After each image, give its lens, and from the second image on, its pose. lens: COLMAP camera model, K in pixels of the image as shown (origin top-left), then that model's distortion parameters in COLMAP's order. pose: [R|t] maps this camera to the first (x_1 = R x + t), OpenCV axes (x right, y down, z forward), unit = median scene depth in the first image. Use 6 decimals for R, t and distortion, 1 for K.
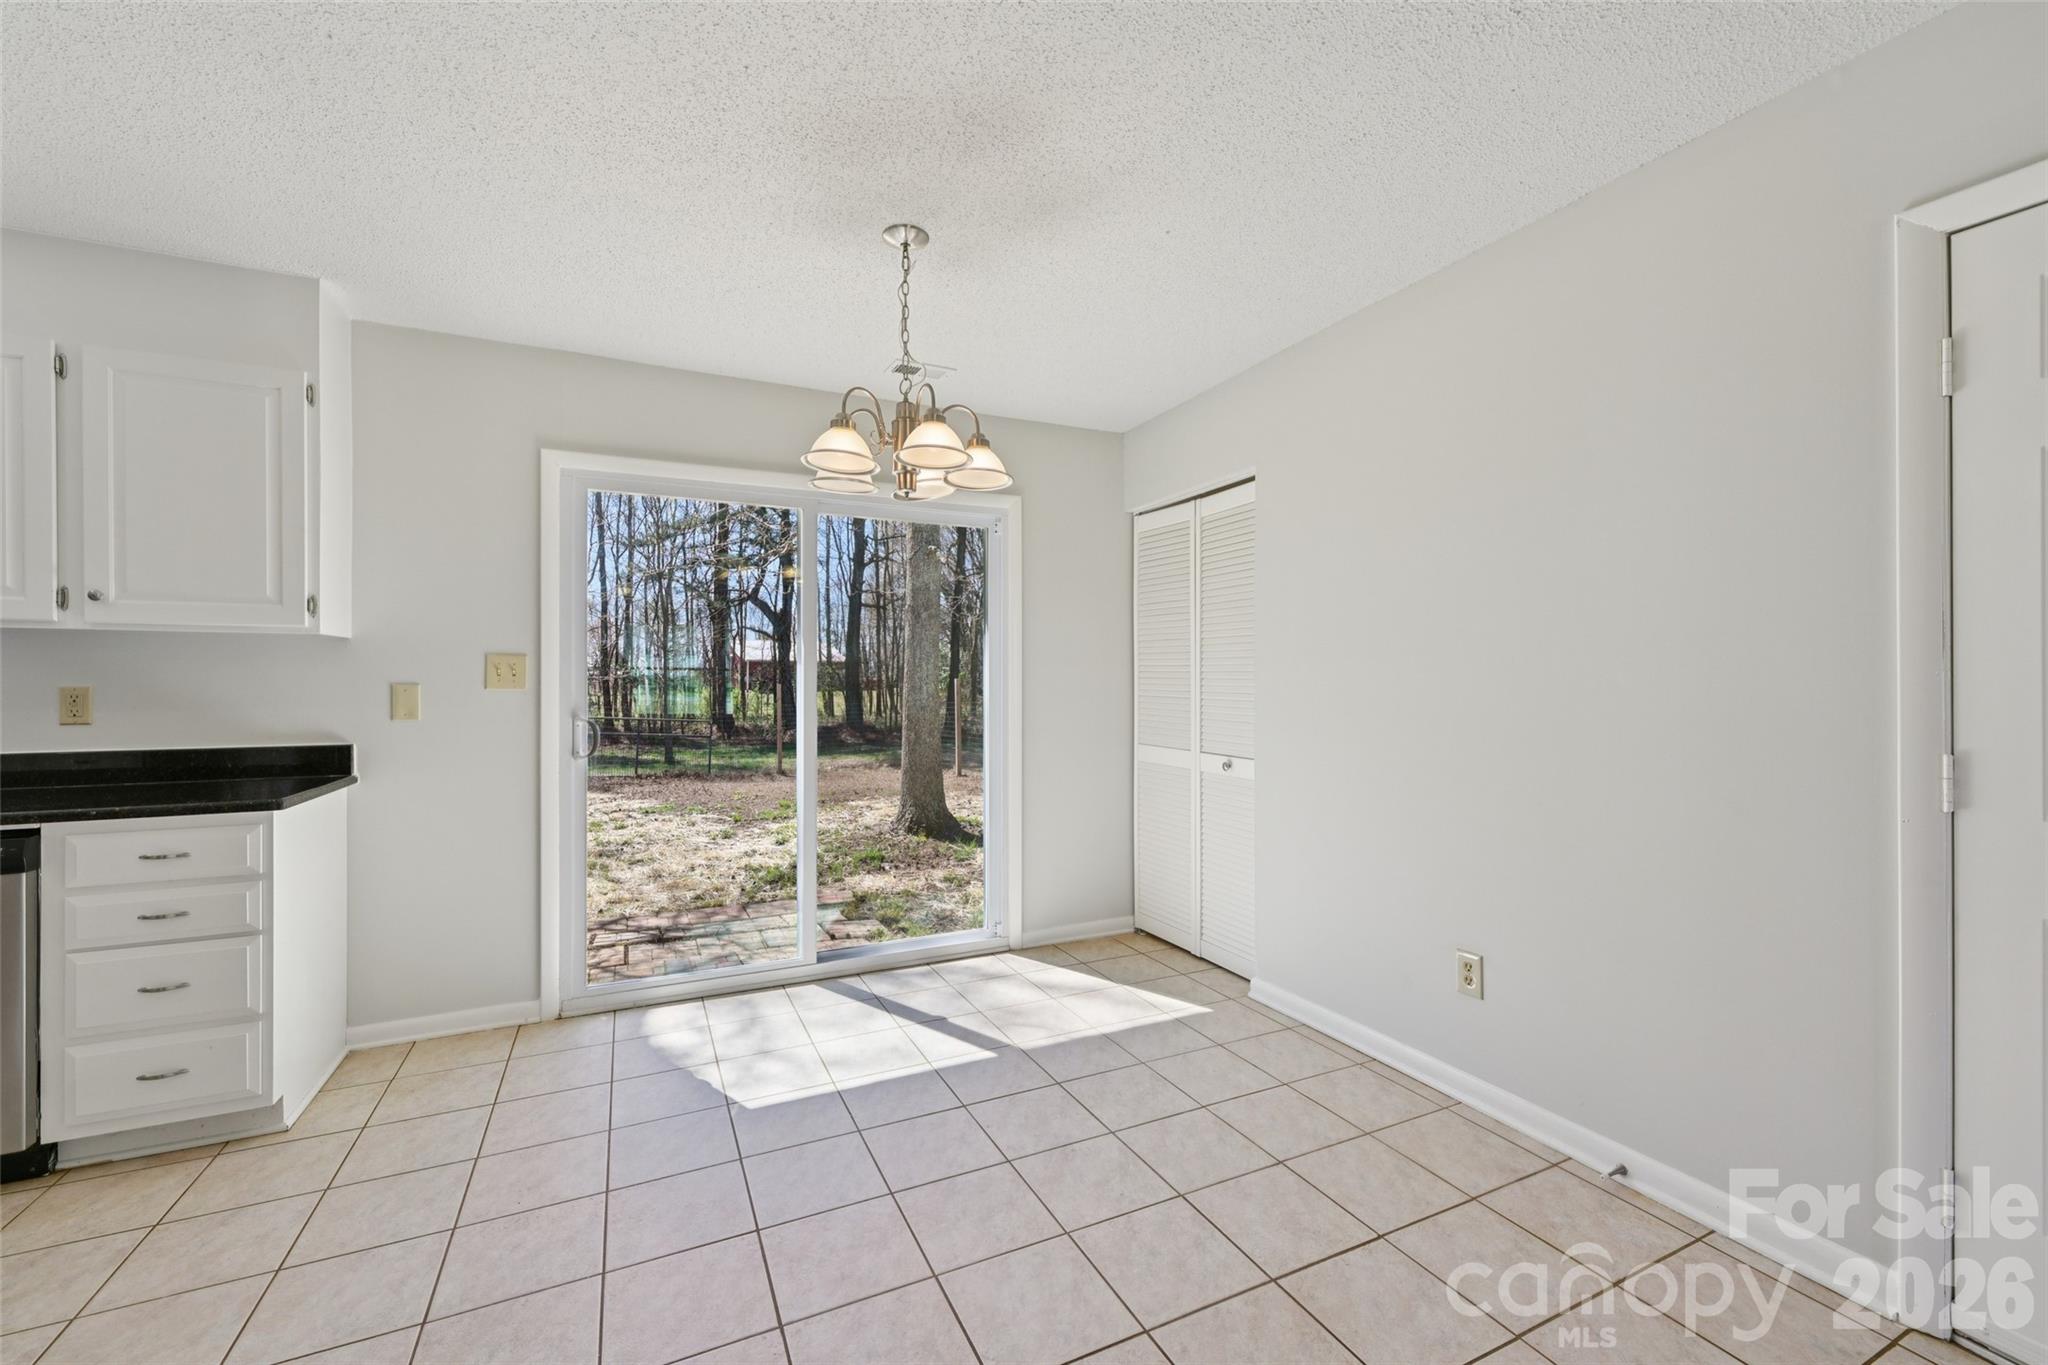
lens RADIAL K [[822.2, 0, 1020.7], [0, 822.2, 680.8], [0, 0, 1]] dist [-0.002431, 0.000063]
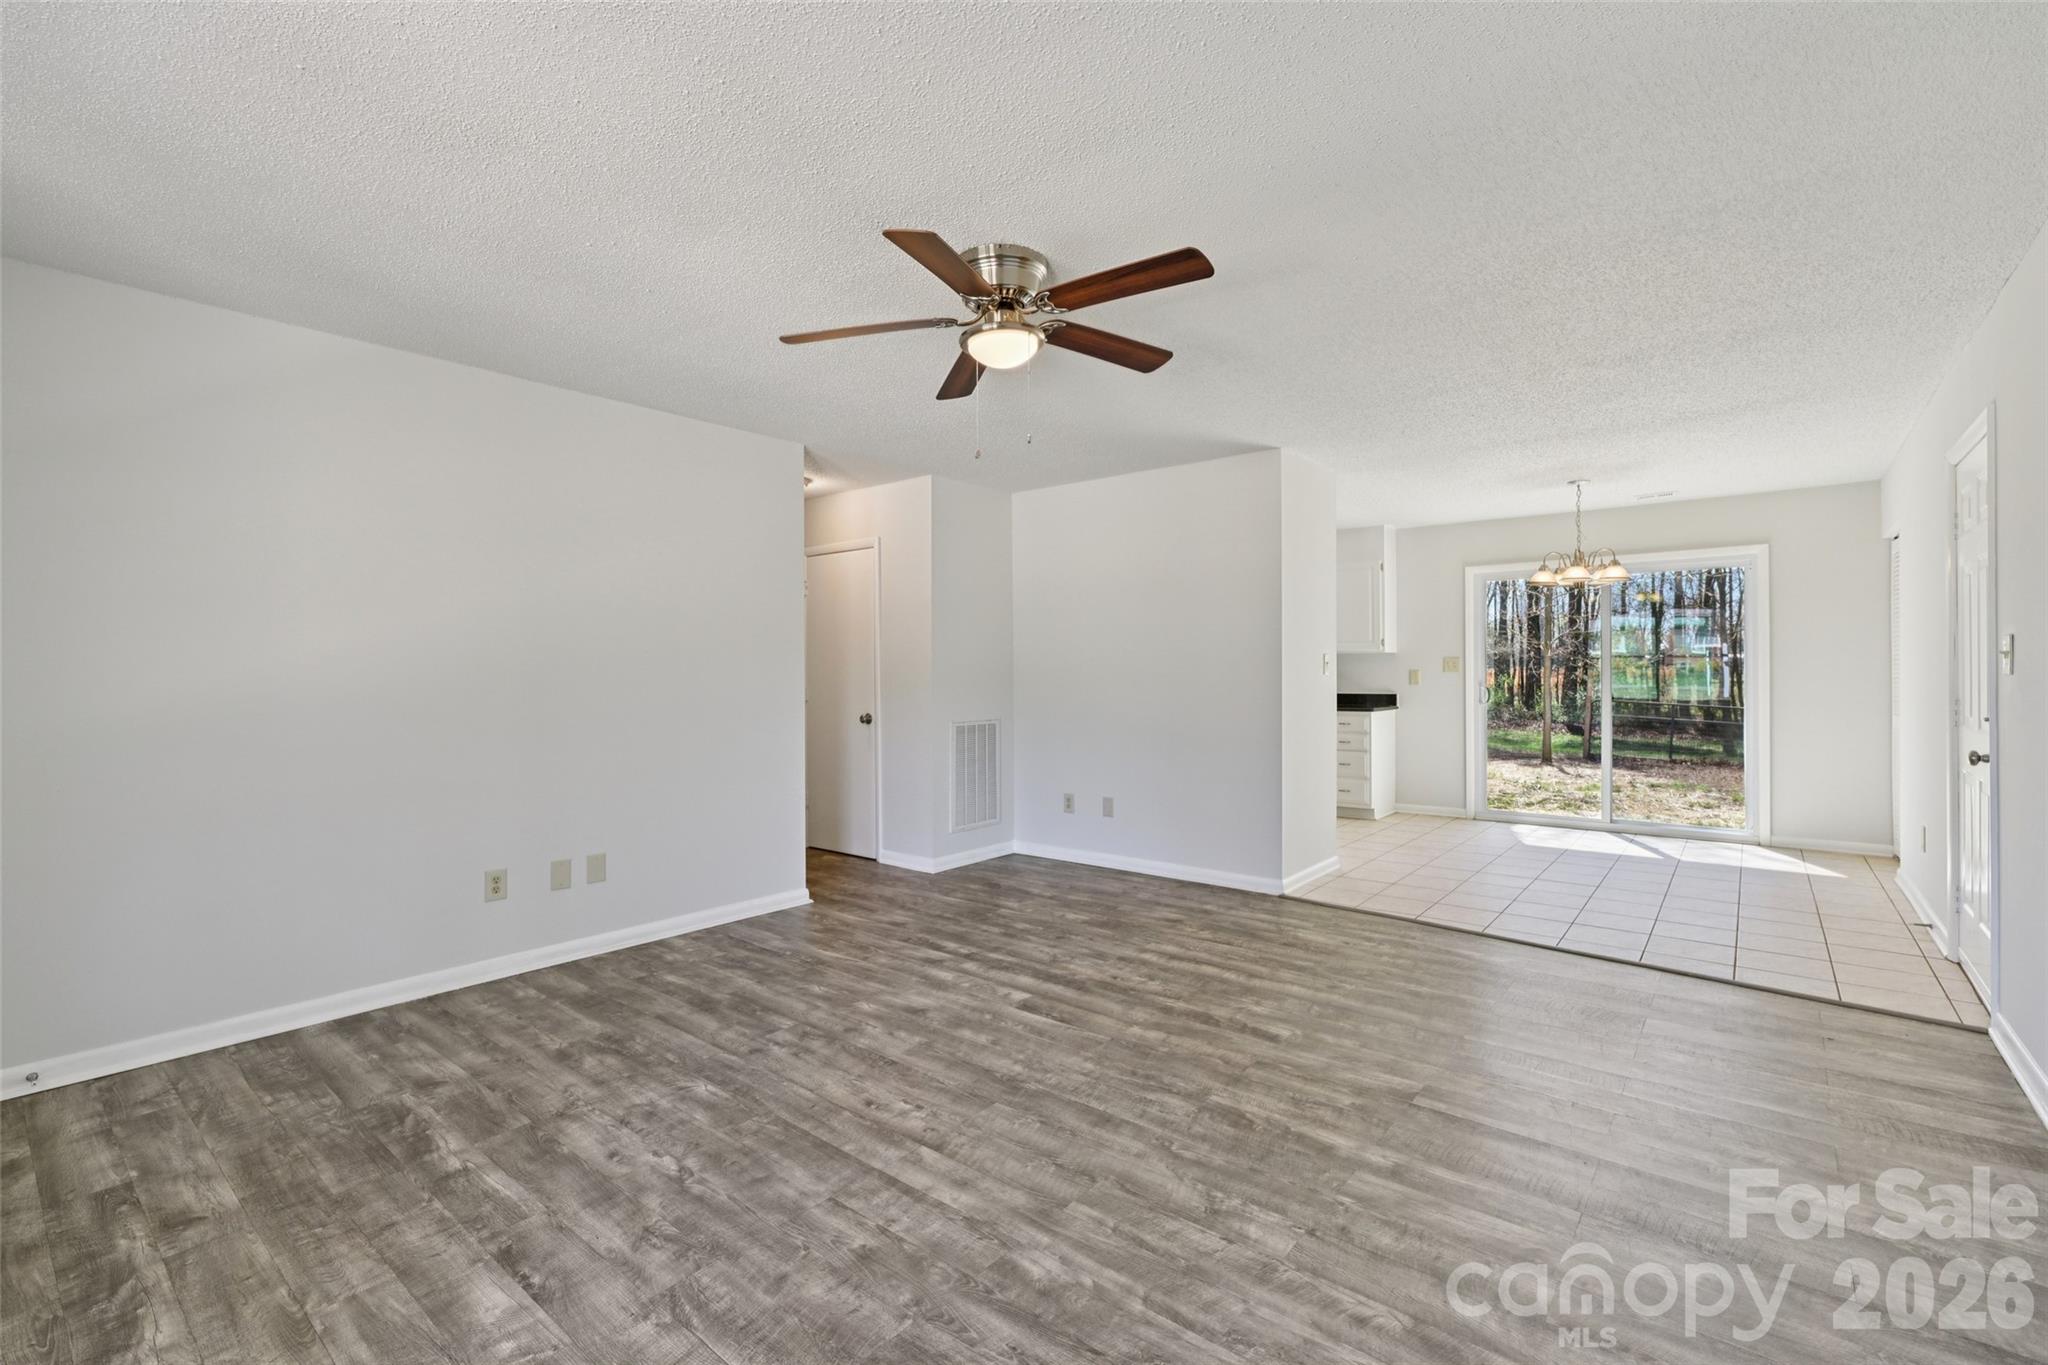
lens RADIAL K [[901.6, 0, 1015.3], [0, 901.6, 673.7], [0, 0, 1]] dist [0.000683, 0.000194]
pose [[0.422618, 0.000072, -0.906308, 1.291762], [0.006246, 0.999976, 0.002992, -0.002715], [0.906286, -0.006926, 0.422608, -1.329540]]
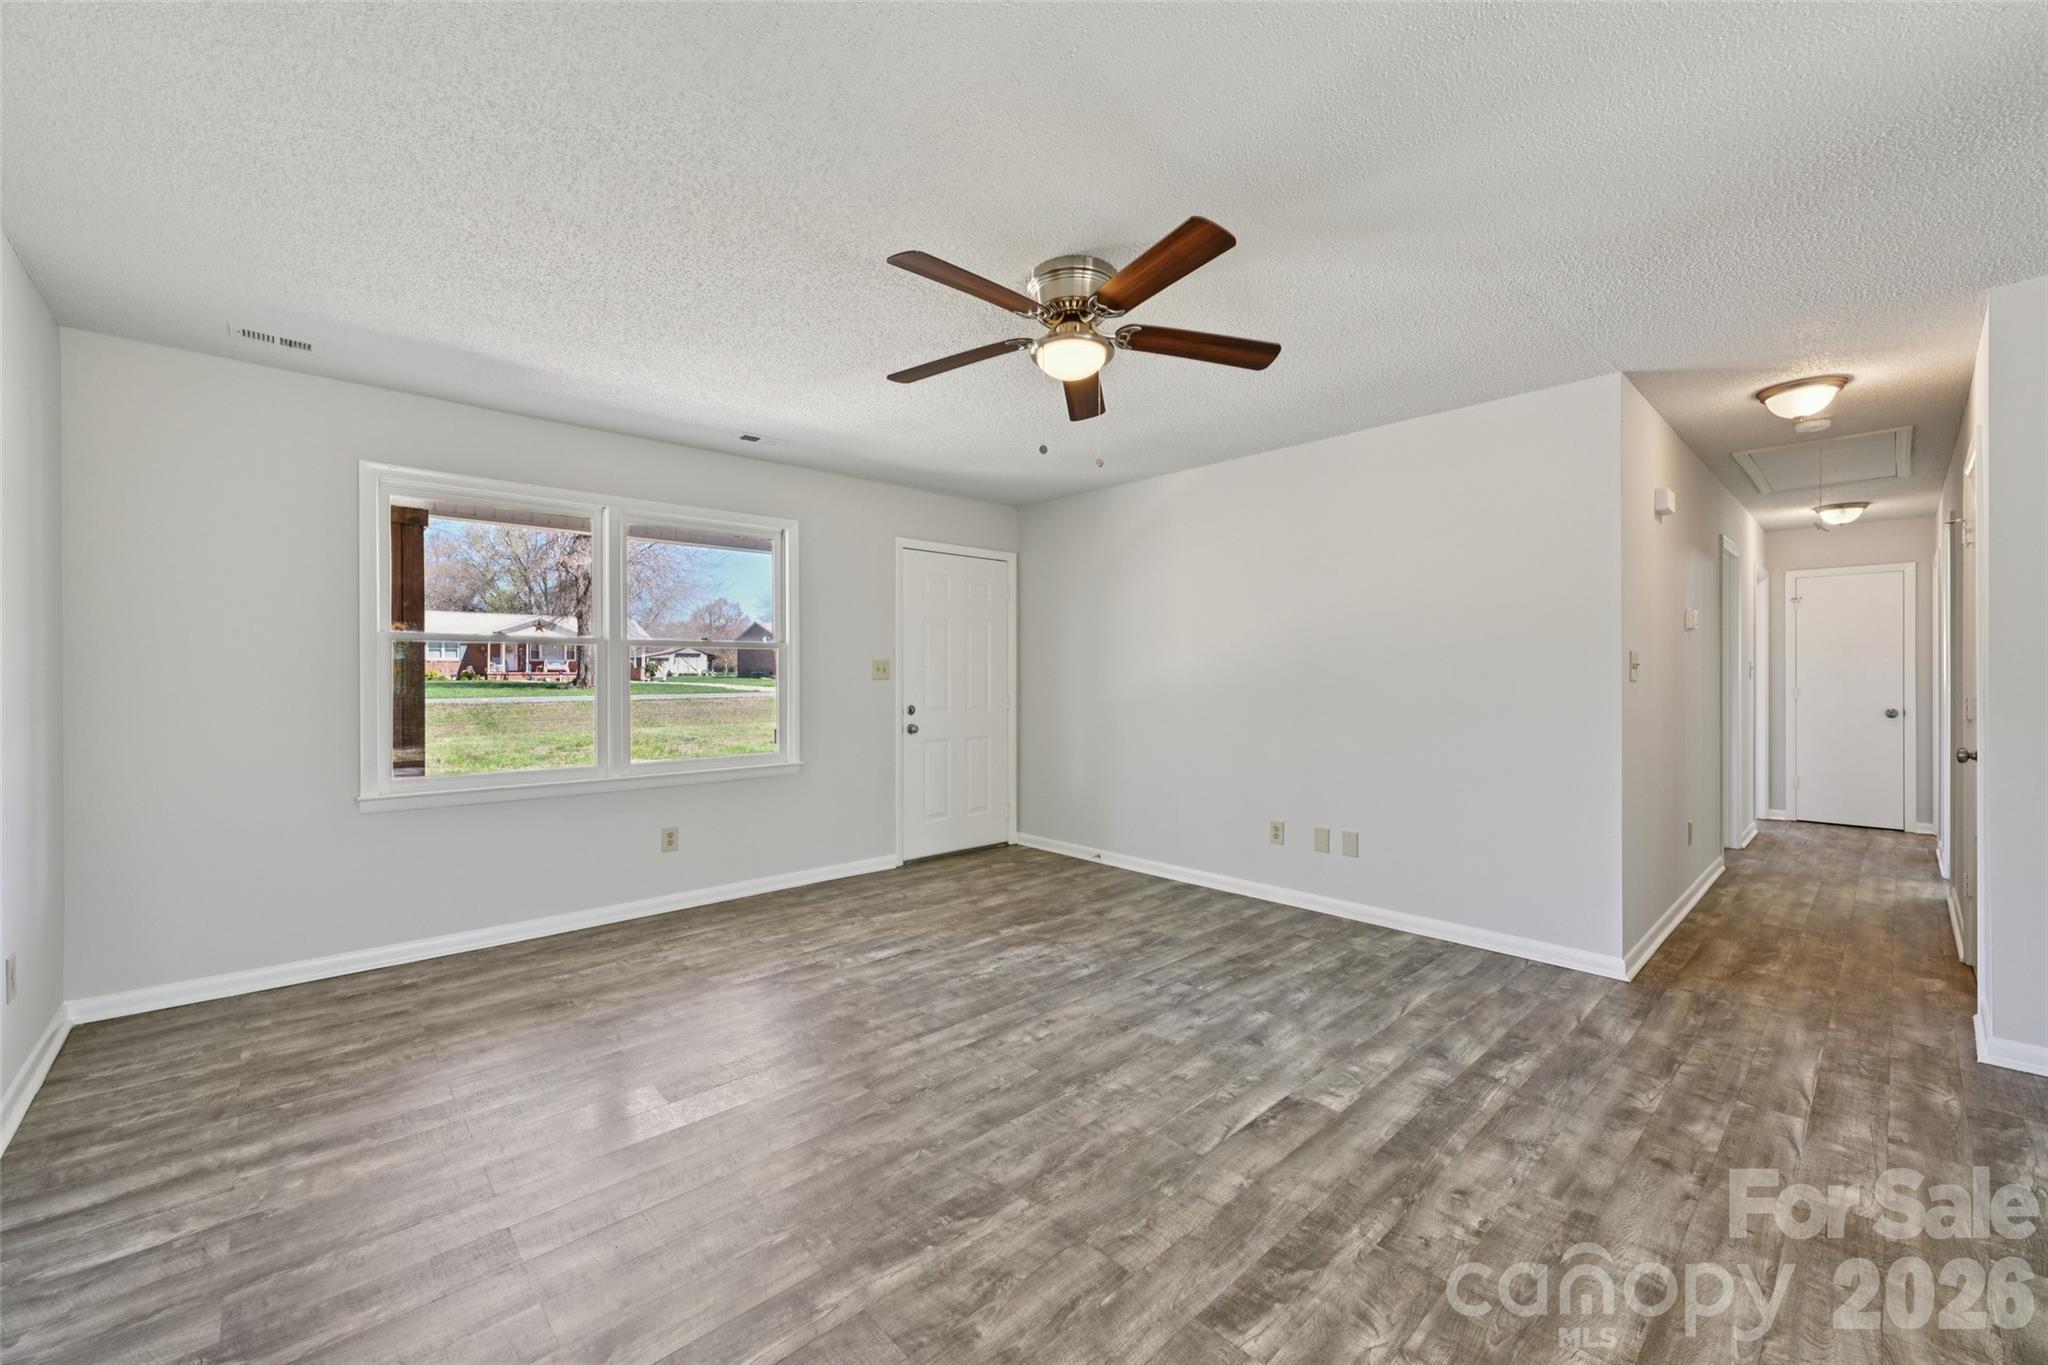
lens RADIAL K [[810.9, 0, 1014.8], [0, 810.9, 672.4], [0, 0, 1]] dist [-0.000487, 0.000269]
pose [[-0.955112, 0.000858, -0.296243, 0.709126], [0.003171, 0.999968, -0.007327, 0.002585], [0.296227, -0.007938, -0.955085, -0.035708]]
